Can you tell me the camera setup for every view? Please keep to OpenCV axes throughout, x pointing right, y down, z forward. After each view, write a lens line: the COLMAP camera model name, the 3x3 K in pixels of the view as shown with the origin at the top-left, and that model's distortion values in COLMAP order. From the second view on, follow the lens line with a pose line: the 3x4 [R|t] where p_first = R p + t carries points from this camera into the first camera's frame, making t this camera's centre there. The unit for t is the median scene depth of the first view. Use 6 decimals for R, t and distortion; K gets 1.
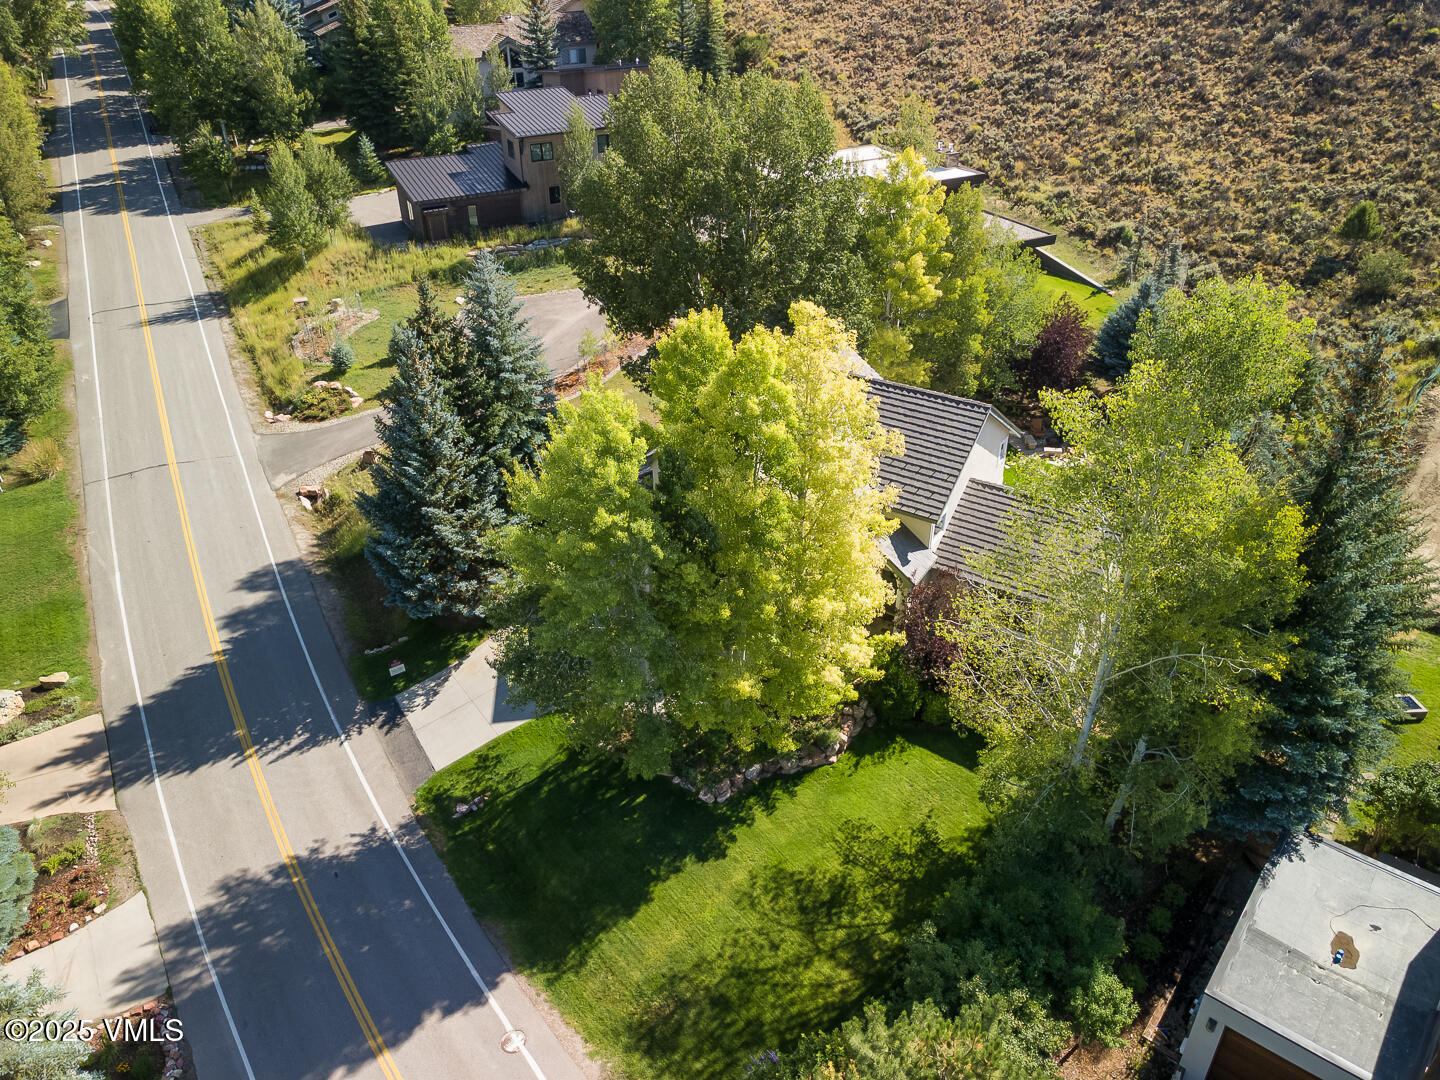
lens RADIAL K [[1053.9, 0, 717.2], [0, 1053.9, 533.2], [0, 0, 1]] dist [0.011450, 0.051660]
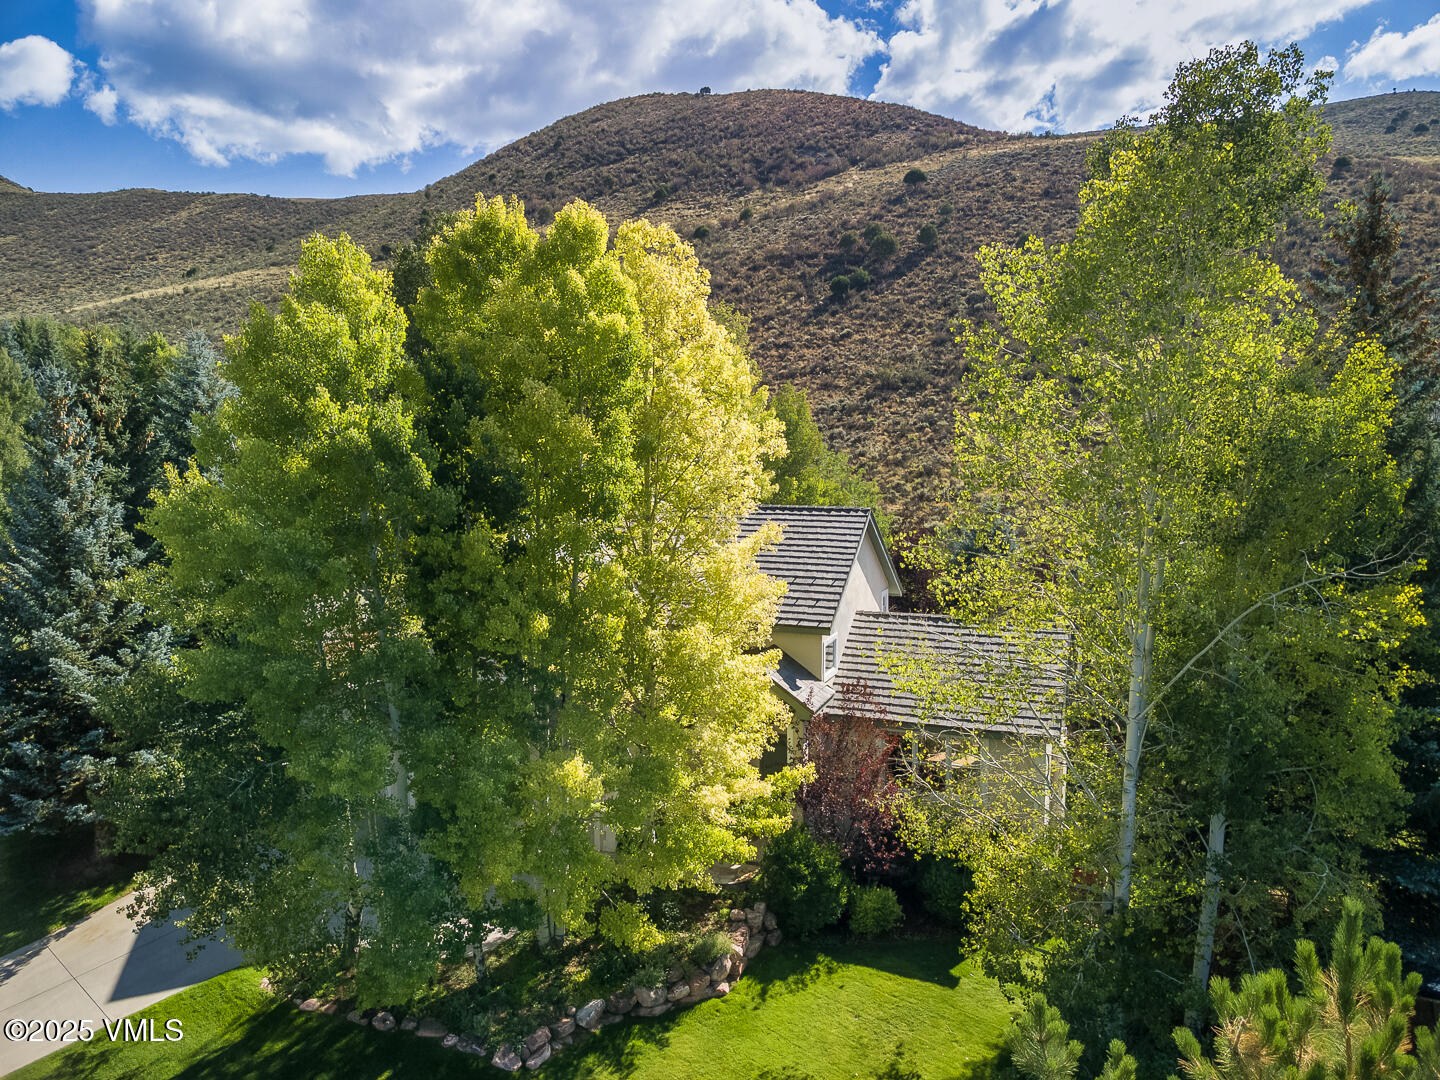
lens RADIAL K [[1053.9, 0, 713.8], [0, 1053.9, 549.1], [0, 0, 1]] dist [0.011450, 0.051660]
pose [[0.981302, -0.013978, 0.191967, -0.006504], [0.097191, 0.896852, -0.431521, 0.242229], [-0.166135, 0.442110, 0.881441, 0.354641]]
